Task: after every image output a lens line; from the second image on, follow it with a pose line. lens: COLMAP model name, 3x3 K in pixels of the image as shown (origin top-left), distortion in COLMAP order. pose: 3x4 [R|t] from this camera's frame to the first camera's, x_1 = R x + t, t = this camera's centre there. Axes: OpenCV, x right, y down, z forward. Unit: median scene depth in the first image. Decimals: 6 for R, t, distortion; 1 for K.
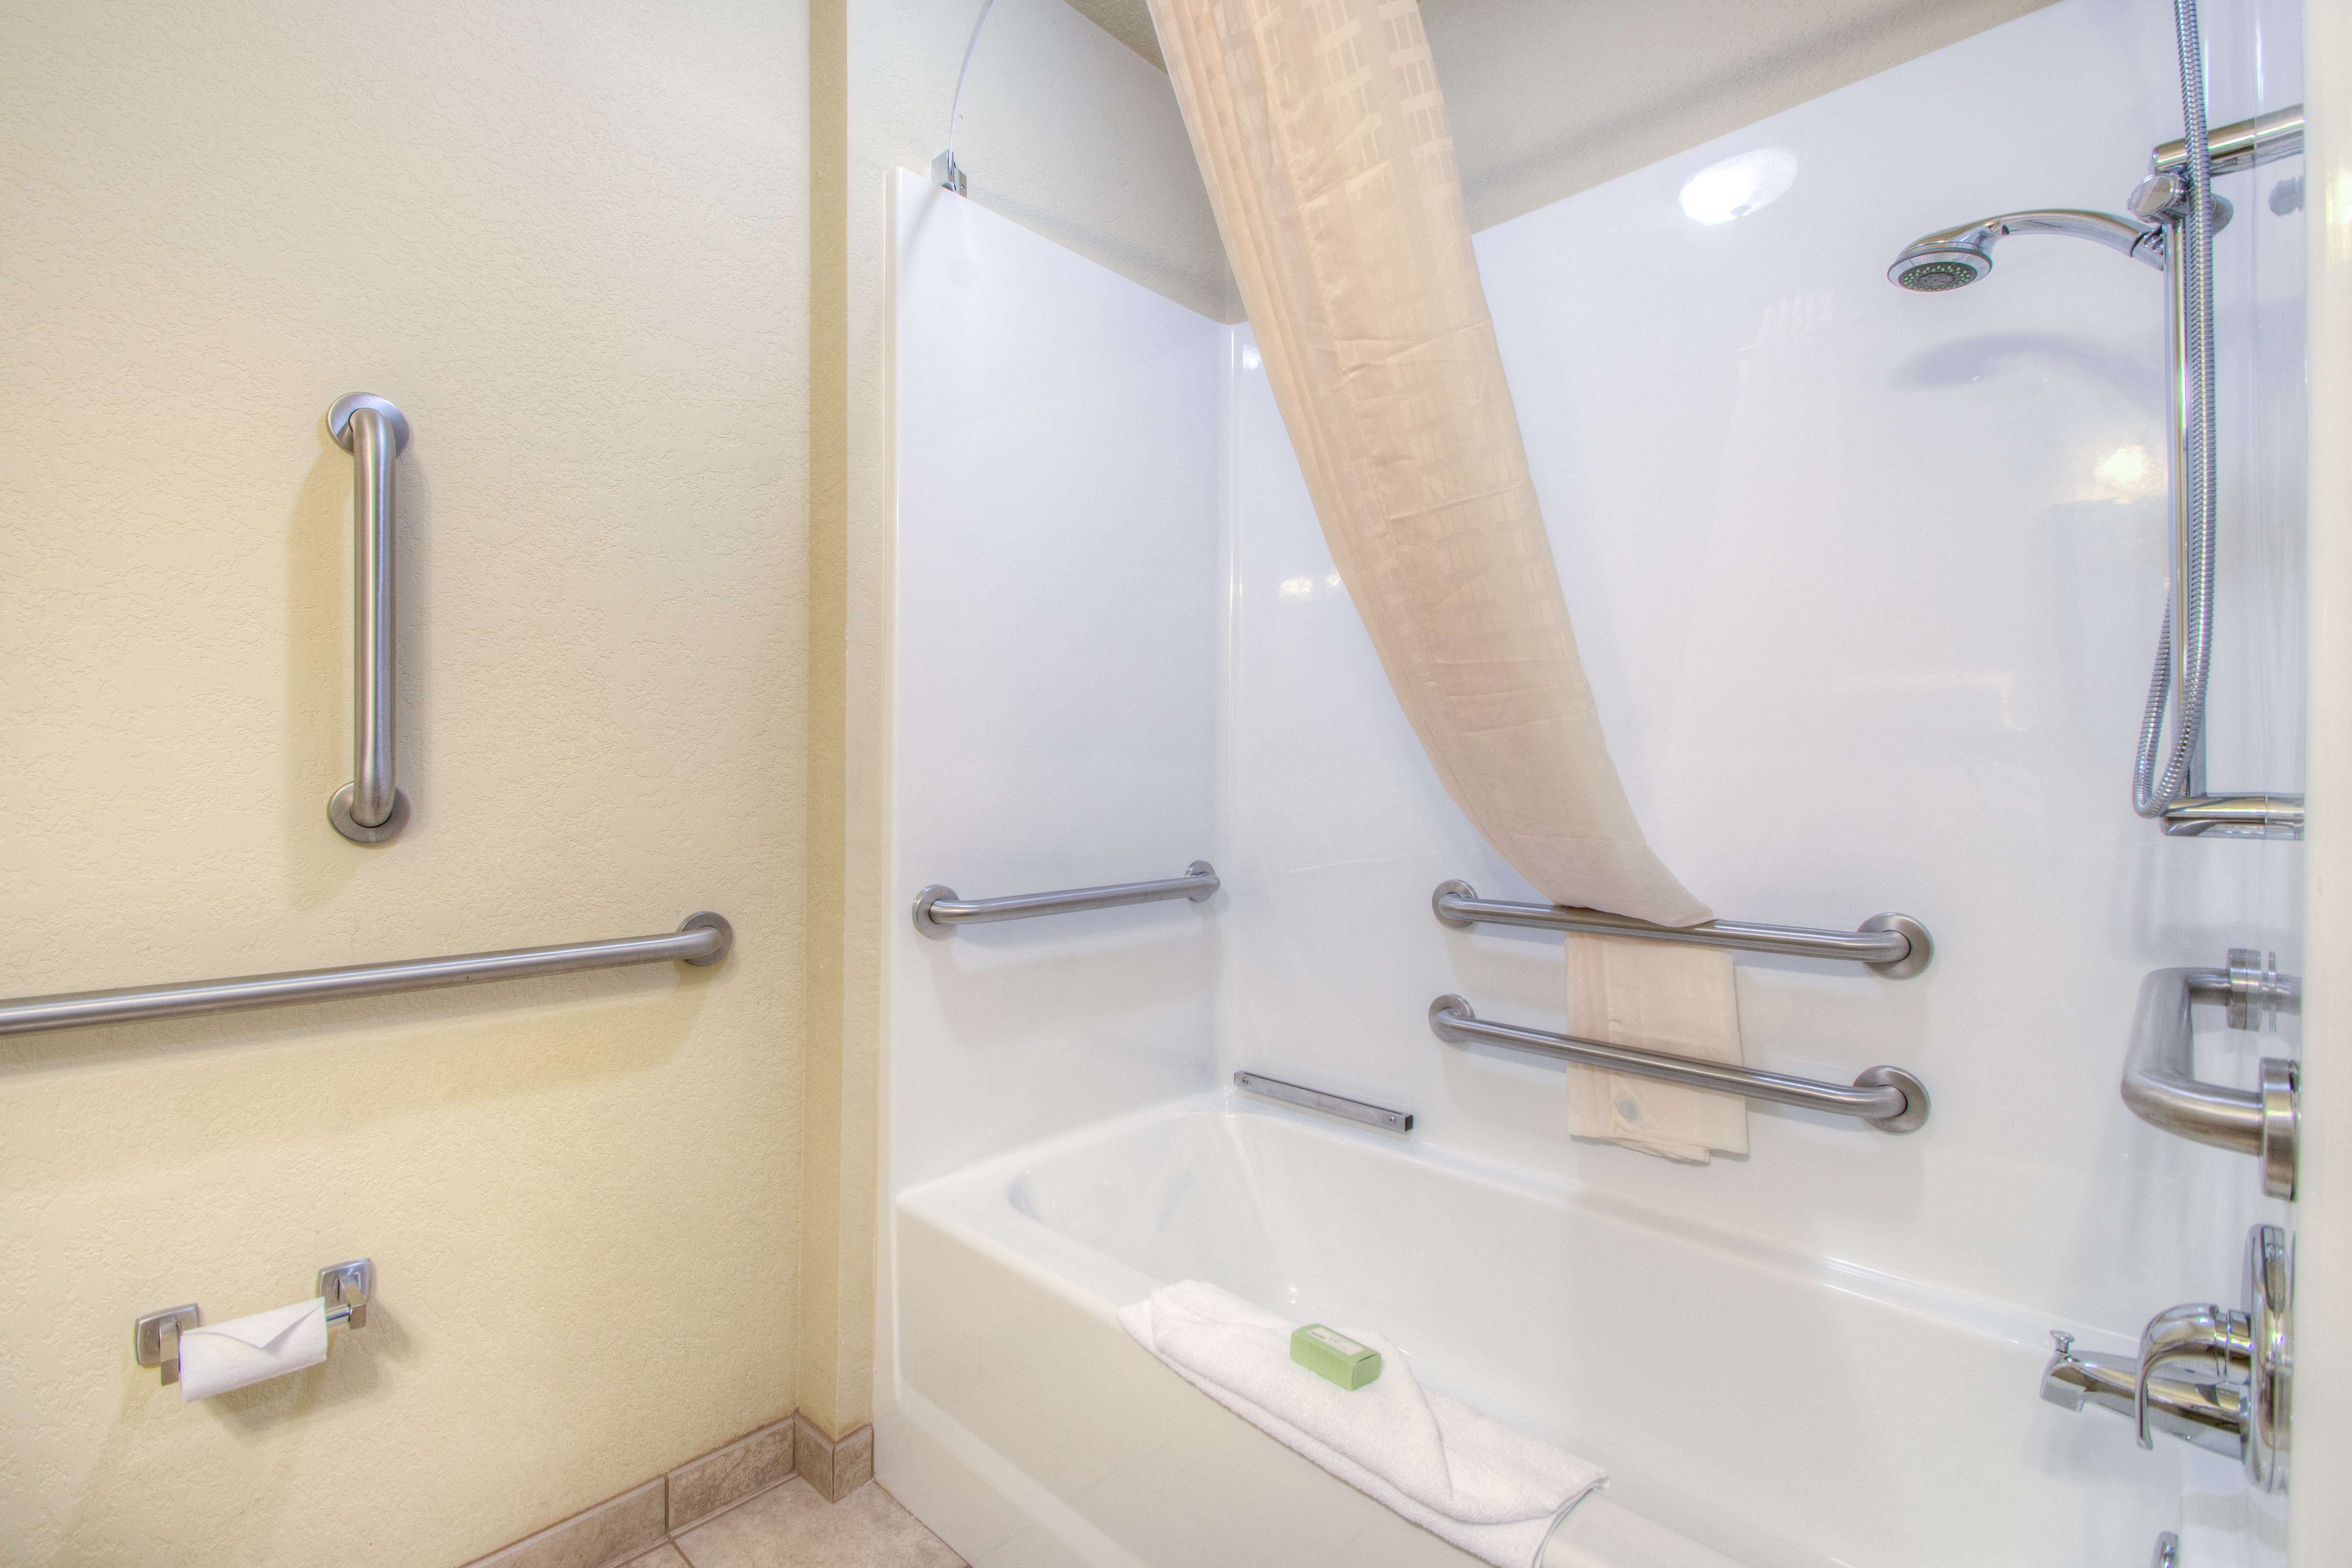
lens RADIAL K [[1060.9, 0, 1161.1], [0, 1060.9, 775.6], [0, 0, 1]] dist [0.016289, -0.010946]
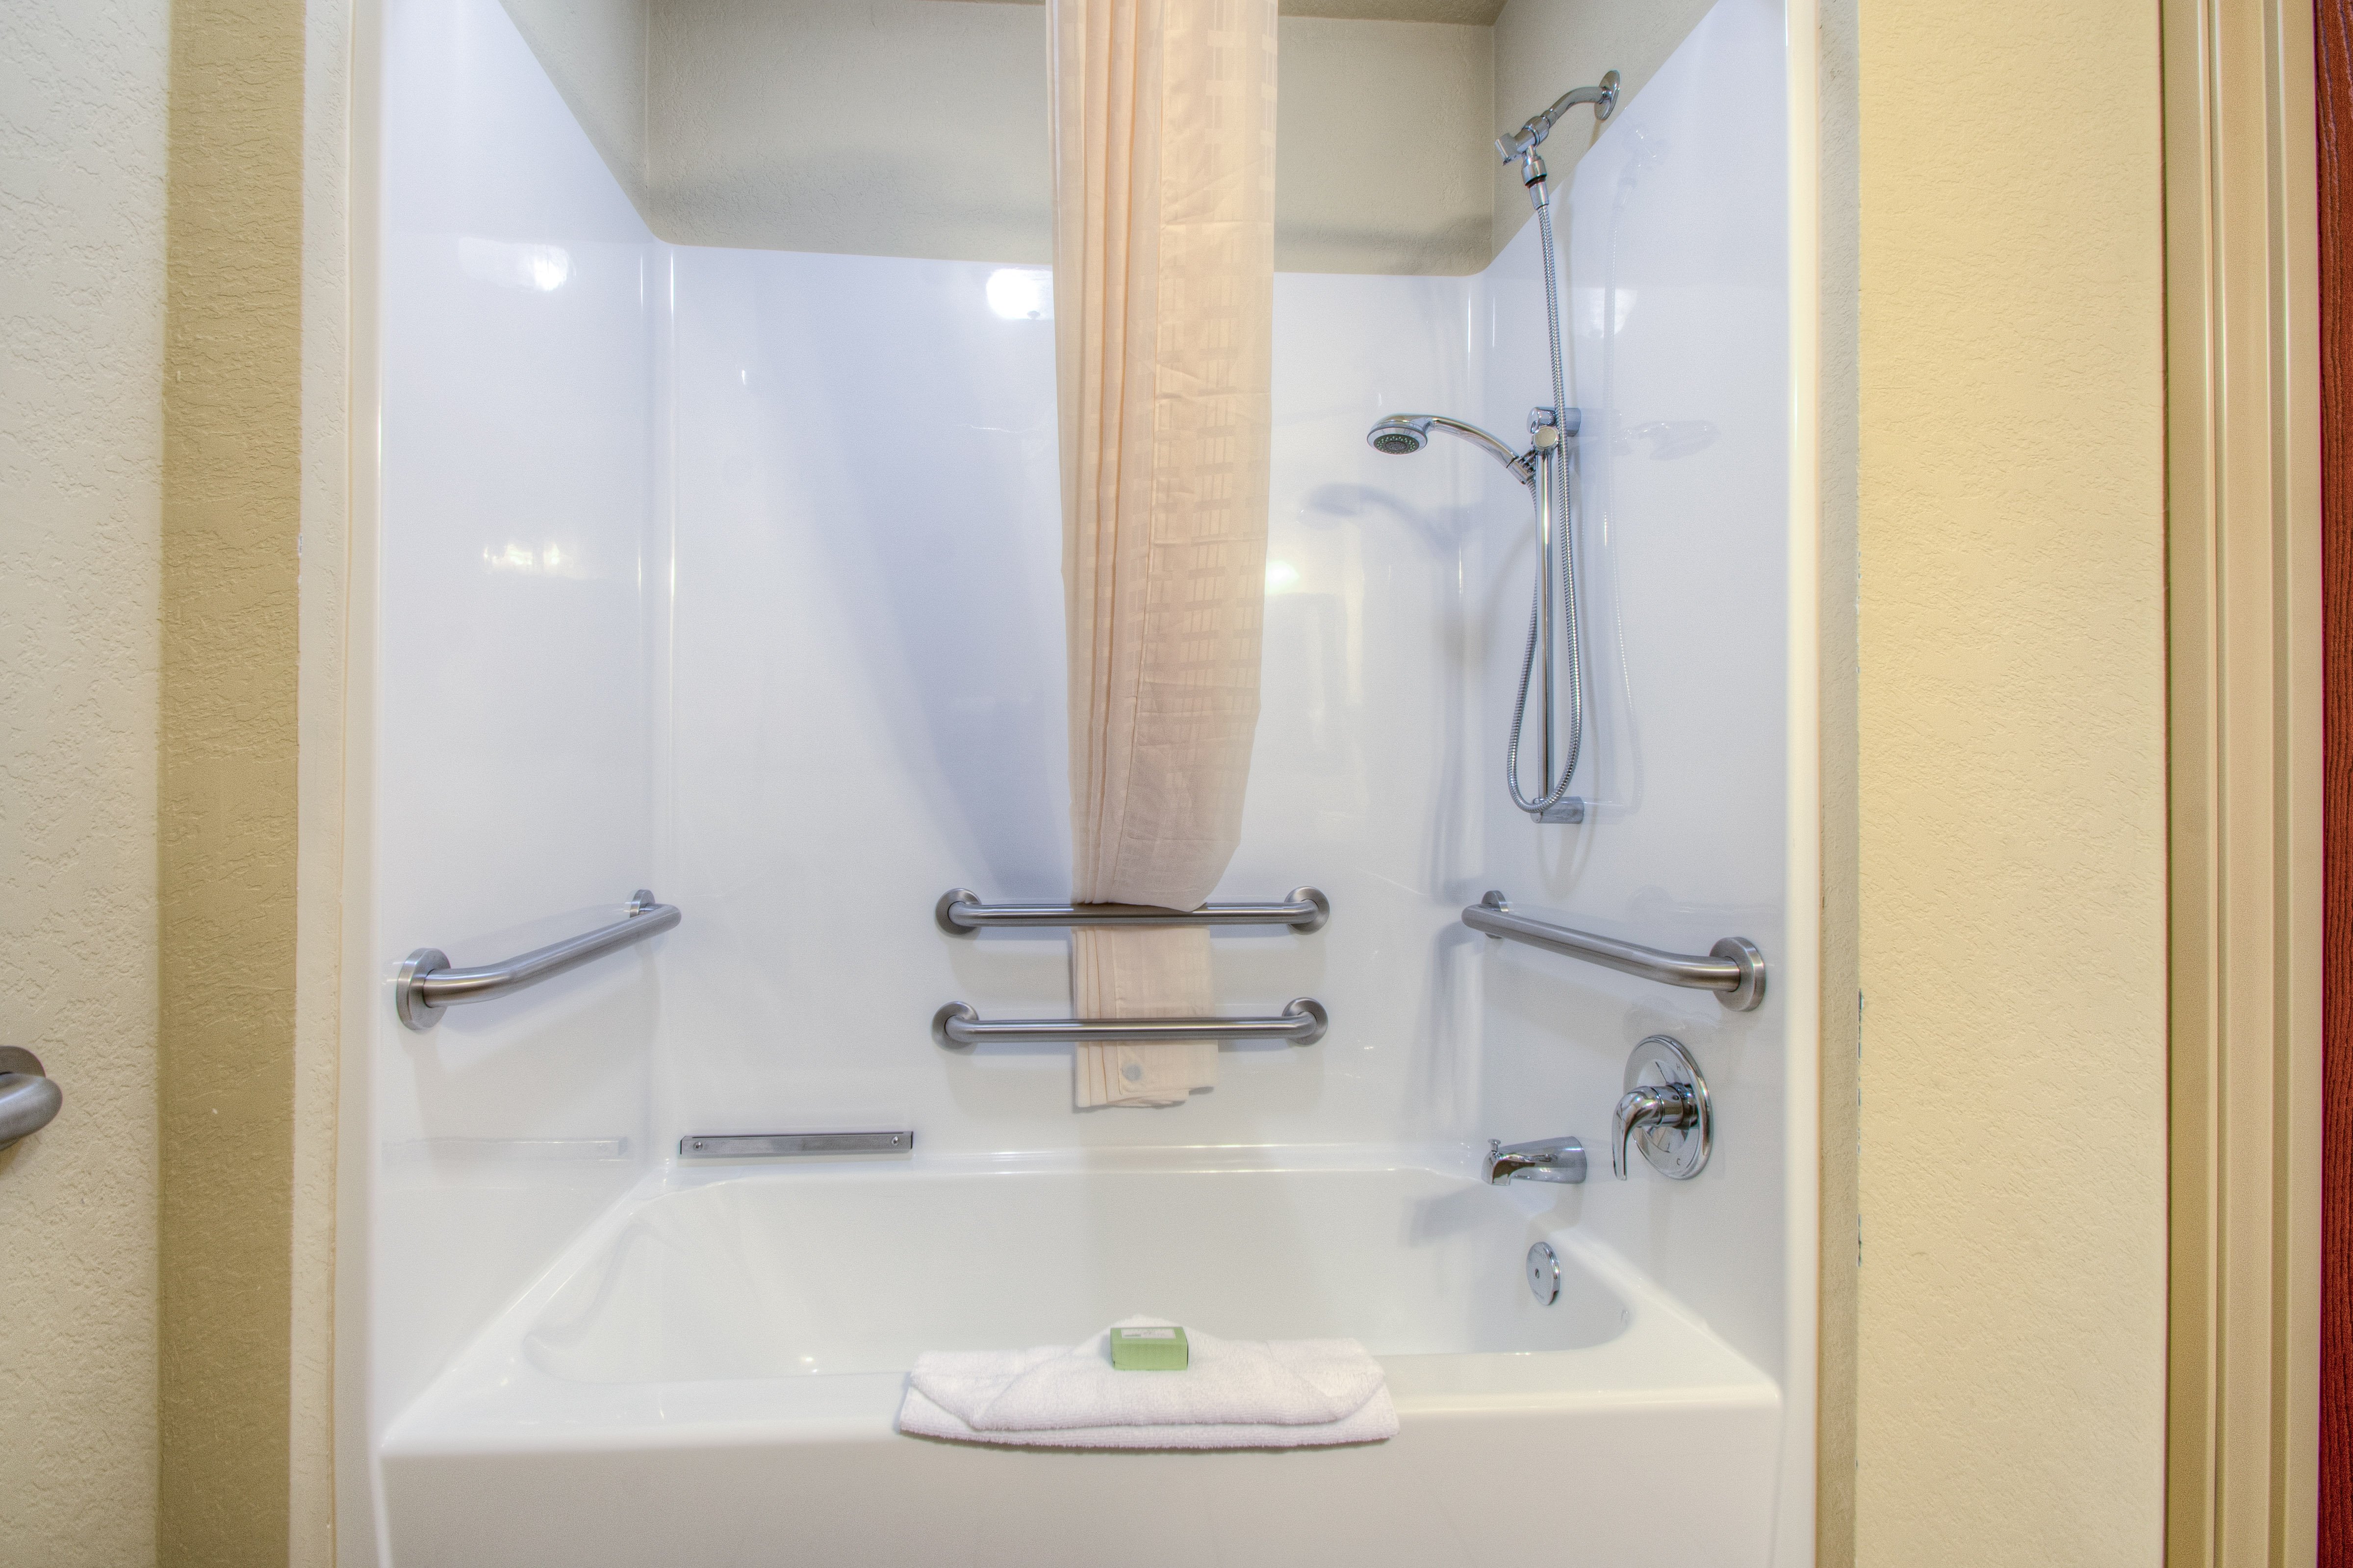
lens RADIAL K [[1061.1, 0, 1164.3], [0, 1061.1, 789.8], [0, 0, 1]] dist [0.016289, -0.010946]
pose [[0.648495, -0.000878, 0.761218, -0.421241], [-0.002282, 0.999993, 0.003098, 0.000406], [-0.761215, -0.003746, 0.648488, 0.221827]]
